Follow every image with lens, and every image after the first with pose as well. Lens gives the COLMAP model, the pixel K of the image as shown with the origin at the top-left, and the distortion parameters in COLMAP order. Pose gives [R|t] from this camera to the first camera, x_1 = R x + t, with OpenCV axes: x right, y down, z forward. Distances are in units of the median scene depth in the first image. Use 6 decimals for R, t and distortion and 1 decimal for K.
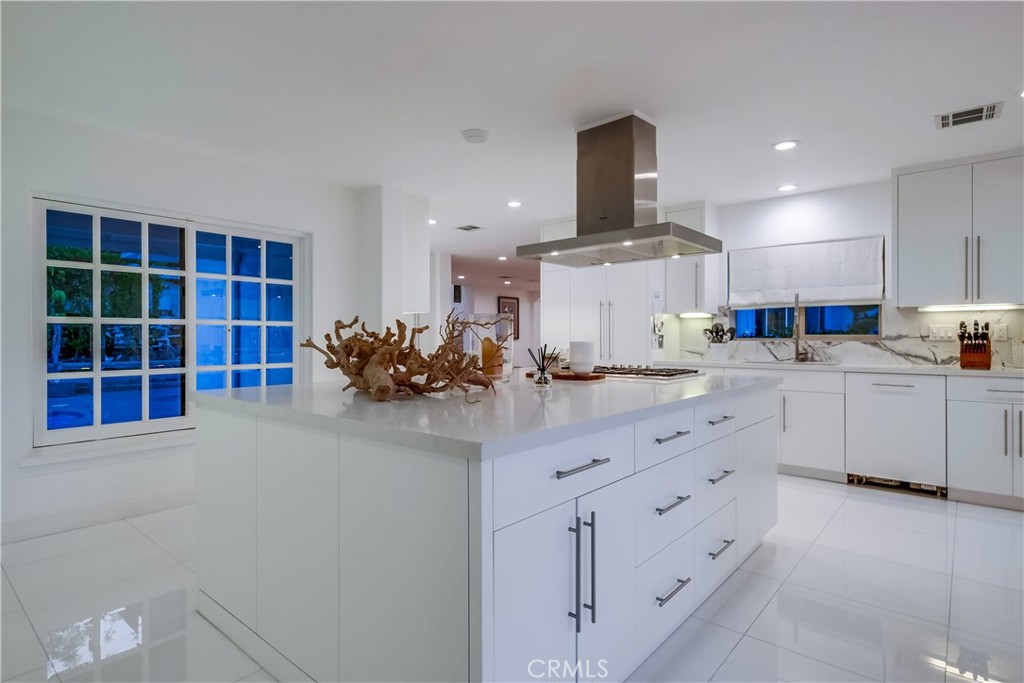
lens RADIAL K [[536.0, 0, 512.0], [0, 536.0, 334.7], [0, 0, 1]] dist [0.002236, 0.000059]
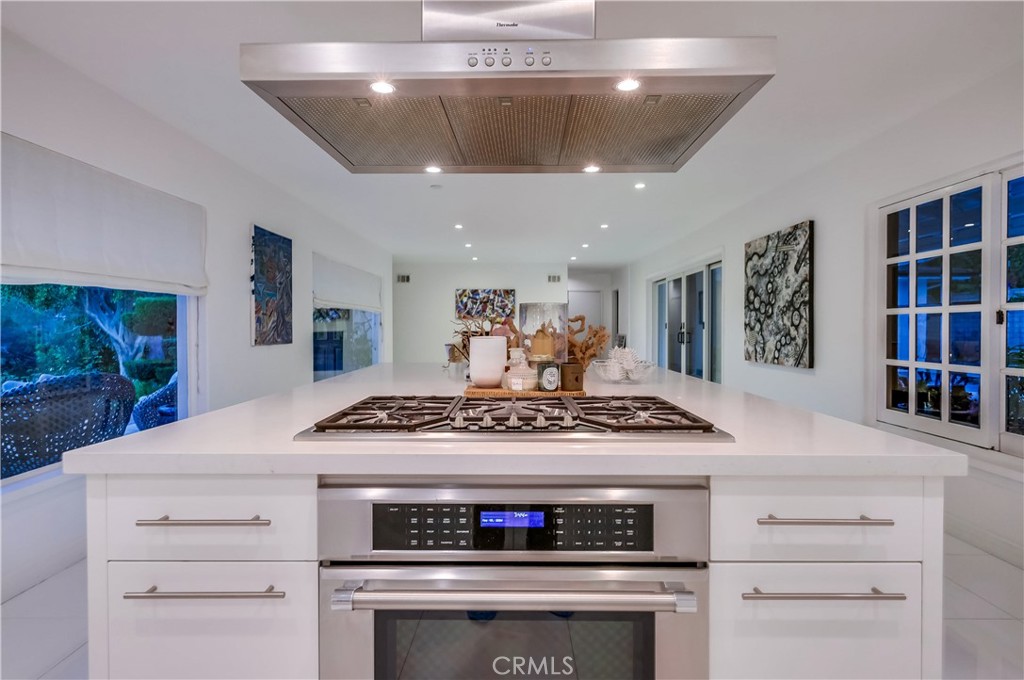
lens RADIAL K [[536.0, 0, 512.0], [0, 536.0, 333.2], [0, 0, 1]] dist [0.002236, 0.000059]
pose [[-0.774085, 0.016972, -0.632854, 0.424868], [0.008553, 0.999830, 0.016352, -0.007772], [0.633024, 0.007245, -0.774098, 1.264217]]
